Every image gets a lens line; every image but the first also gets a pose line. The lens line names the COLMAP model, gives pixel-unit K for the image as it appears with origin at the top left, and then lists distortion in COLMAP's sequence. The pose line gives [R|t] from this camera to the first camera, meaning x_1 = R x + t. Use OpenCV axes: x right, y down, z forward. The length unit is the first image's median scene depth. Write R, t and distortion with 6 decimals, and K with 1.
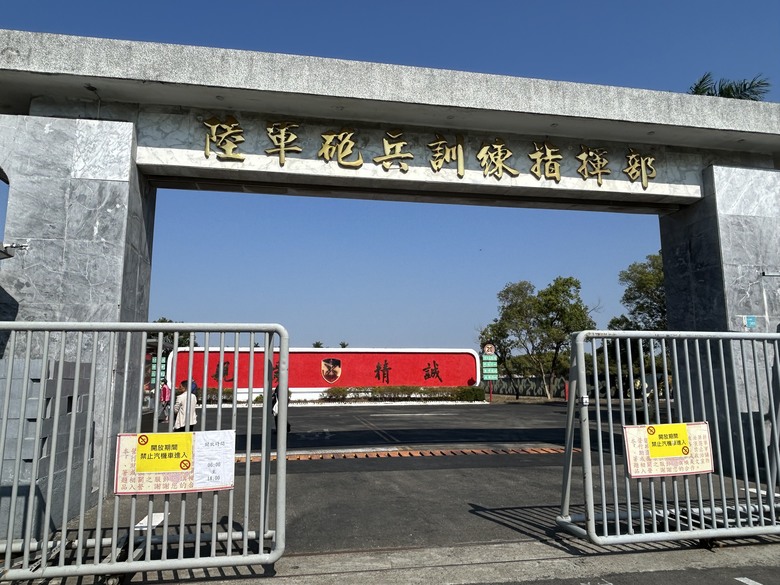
lens RADIAL K [[524.7, 0, 390.4], [0, 524.7, 293.3], [0, 0, 1]] dist [-0.000850, -0.000051]
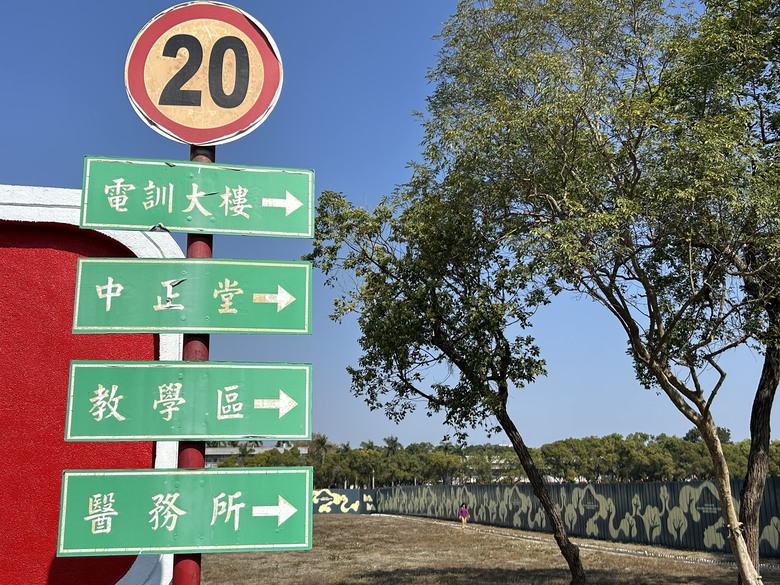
lens RADIAL K [[815.5, 0, 389.6], [0, 815.5, 292.1], [0, 0, 1]] dist [0.005560, 0.000000]
pose [[0.999186, 0.001136, 0.040331, 0.103834], [0.001677, 0.997572, -0.069628, 0.069229], [-0.040312, 0.069639, 0.996757, 0.441064]]
